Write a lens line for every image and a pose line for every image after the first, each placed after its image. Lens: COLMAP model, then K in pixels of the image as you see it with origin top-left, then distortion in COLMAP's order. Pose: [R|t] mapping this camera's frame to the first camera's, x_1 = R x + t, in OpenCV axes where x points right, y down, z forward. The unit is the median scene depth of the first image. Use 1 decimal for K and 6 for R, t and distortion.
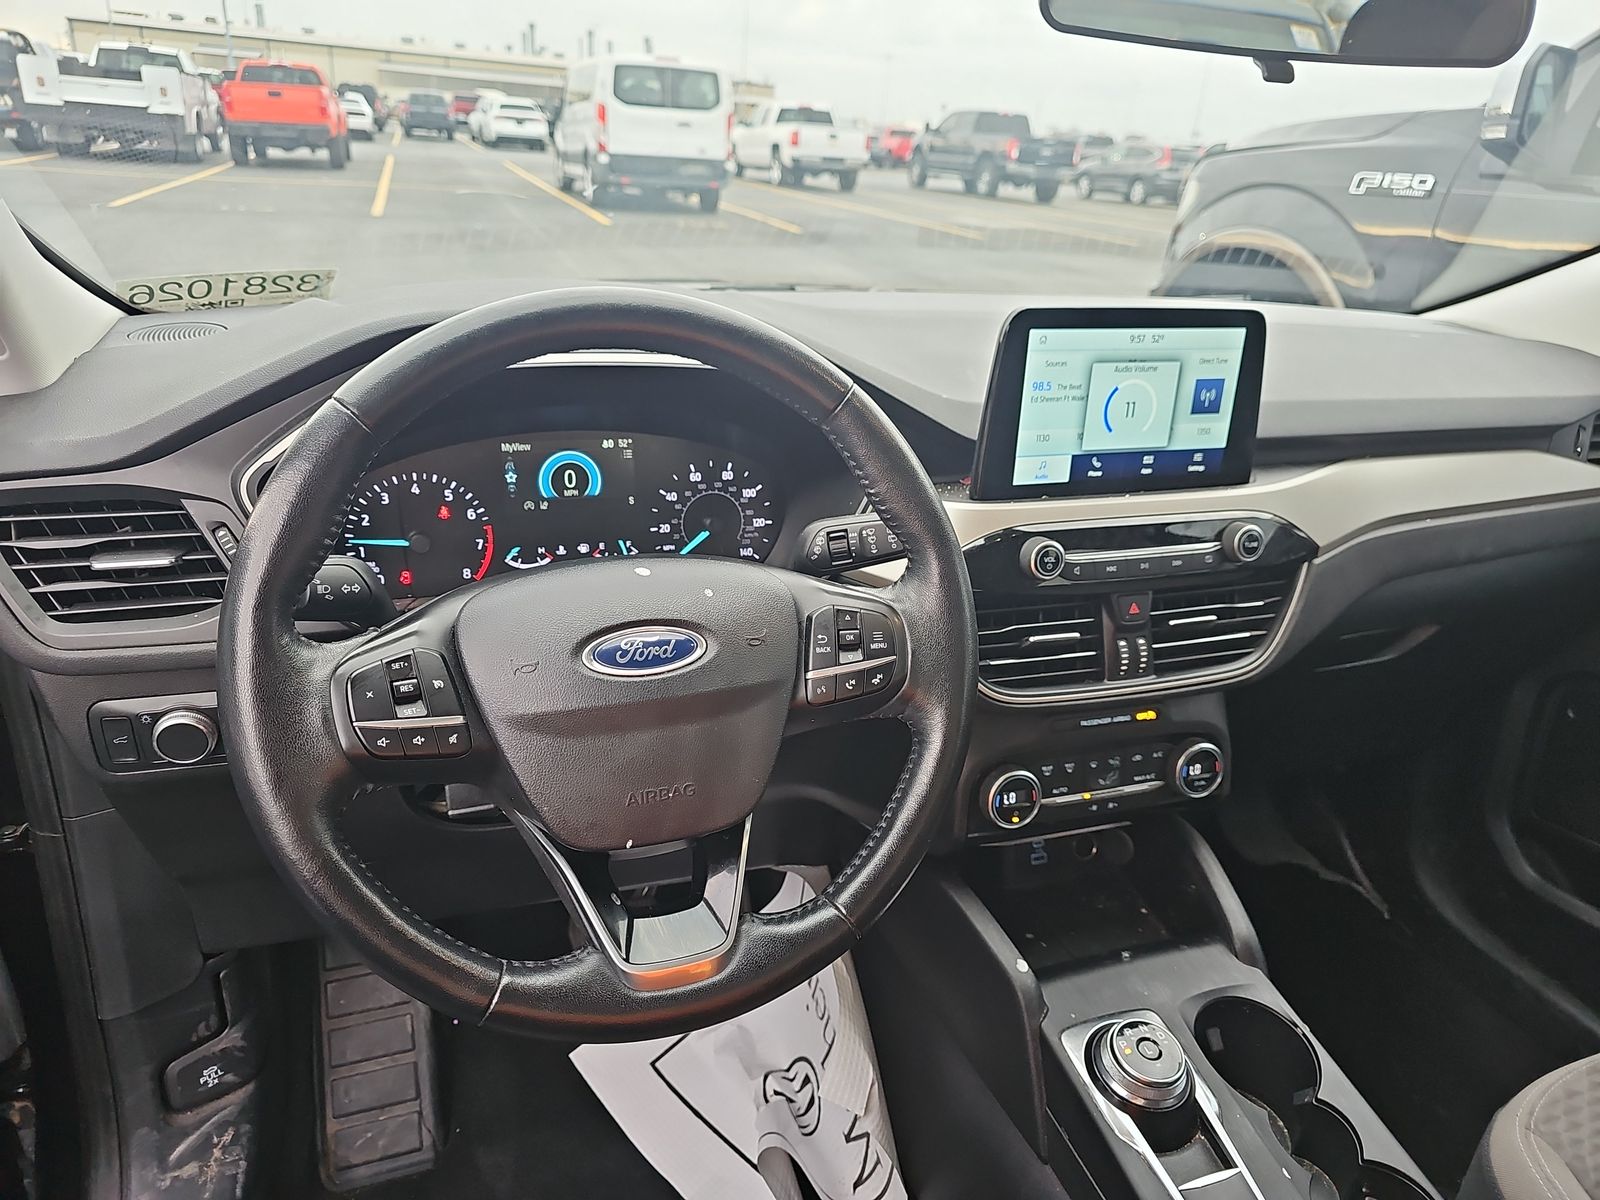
lens RADIAL K [[1052.3, 0, 792.1], [0, 1052.3, 592.1], [0, 0, 1]] dist [0.026669, -0.024226]
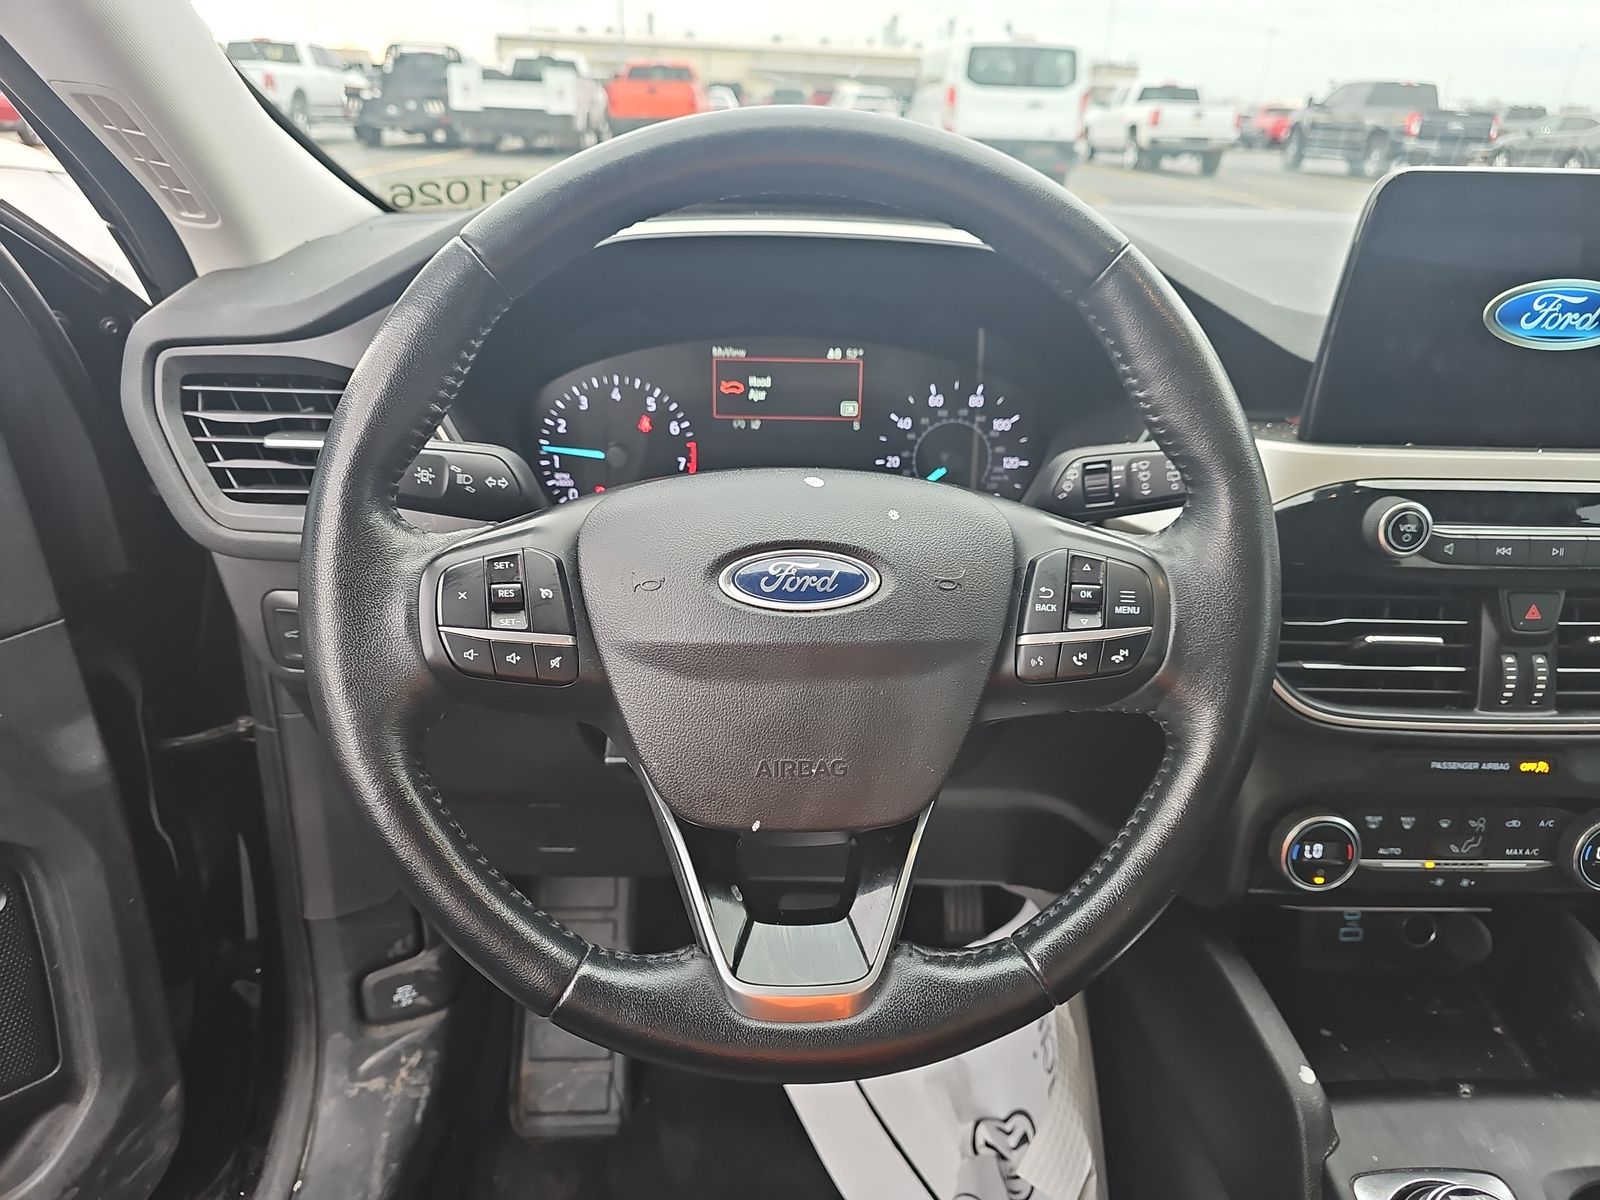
lens RADIAL K [[1052.3, 0, 800.4], [0, 1052.3, 595.4], [0, 0, 1]] dist [0.026669, -0.024226]
pose [[0.955986, 0.097175, -0.276853, 0.049775], [-0.094818, 0.995253, 0.021922, 0.034094], [0.277670, 0.005293, 0.960662, 0.180316]]
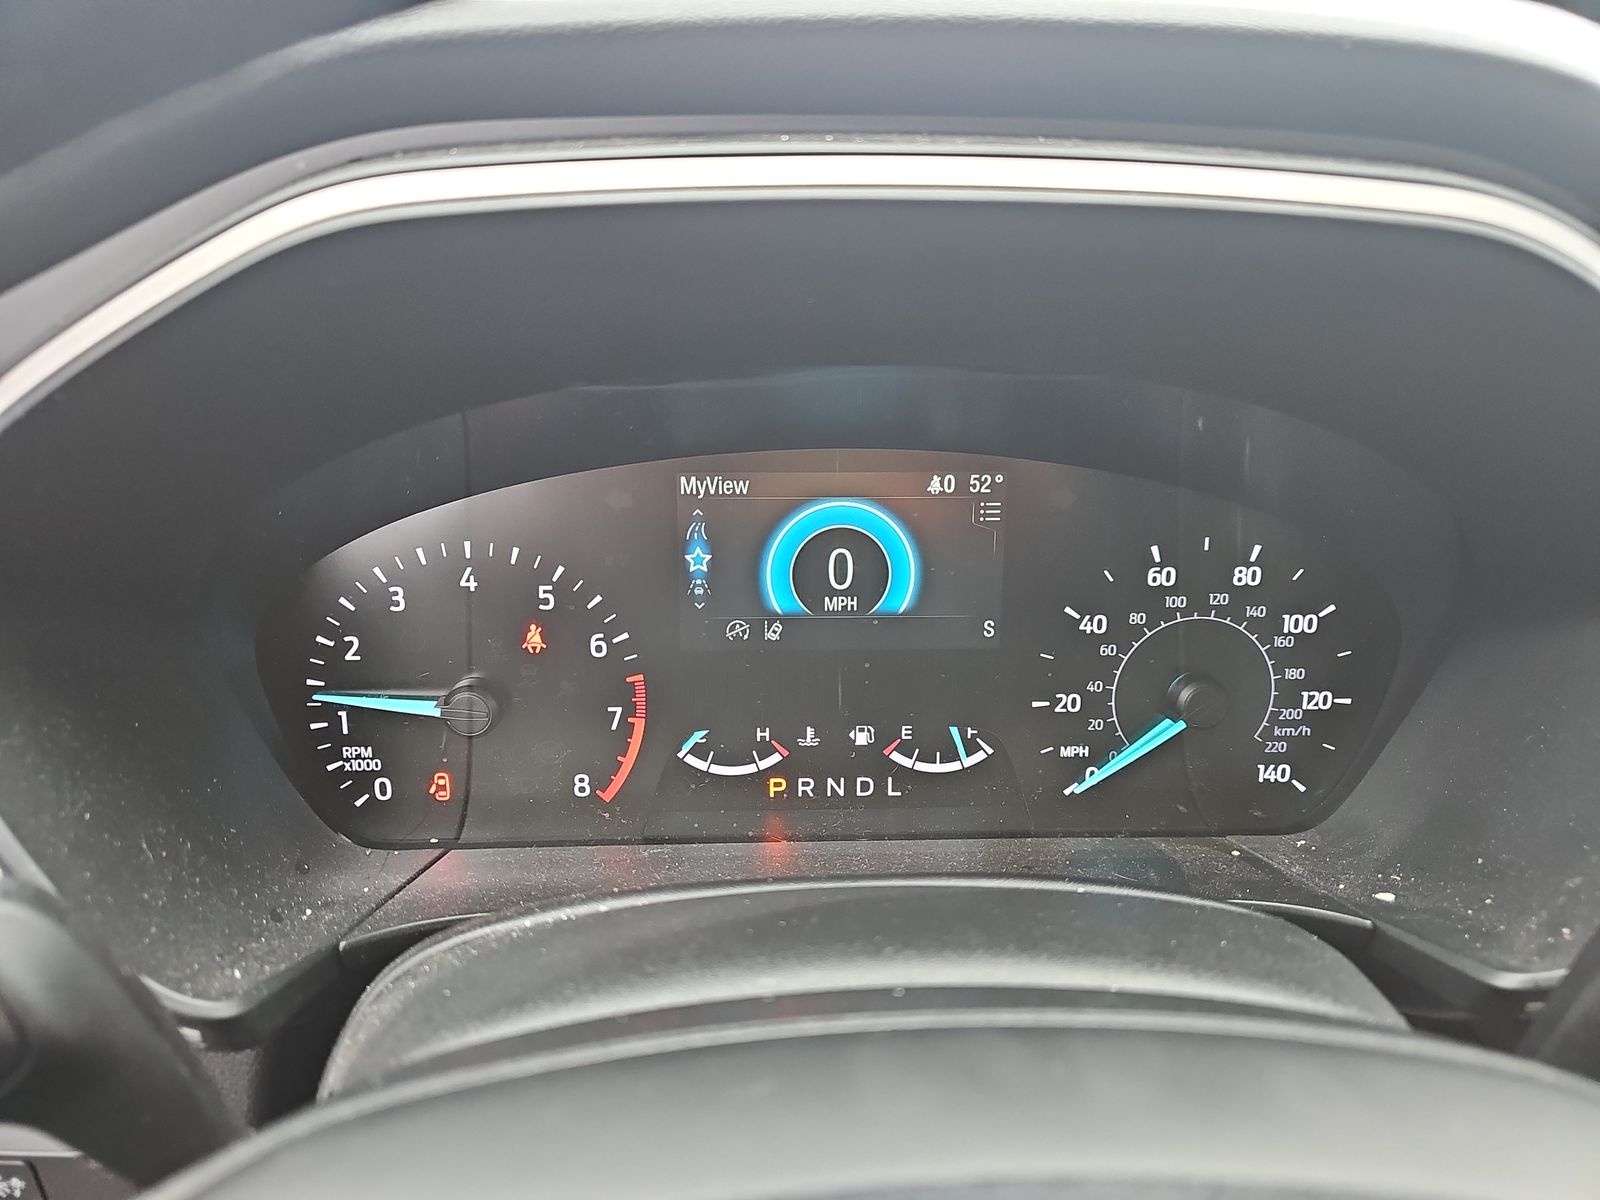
lens RADIAL K [[1052.3, 0, 789.8], [0, 1052.3, 587.4], [0, 0, 1]] dist [0.026669, -0.024226]
pose [[0.965636, 0.055513, -0.253902, -0.124954], [-0.068056, 0.996844, -0.040878, -0.080852], [0.250831, 0.056752, 0.966366, 0.597096]]
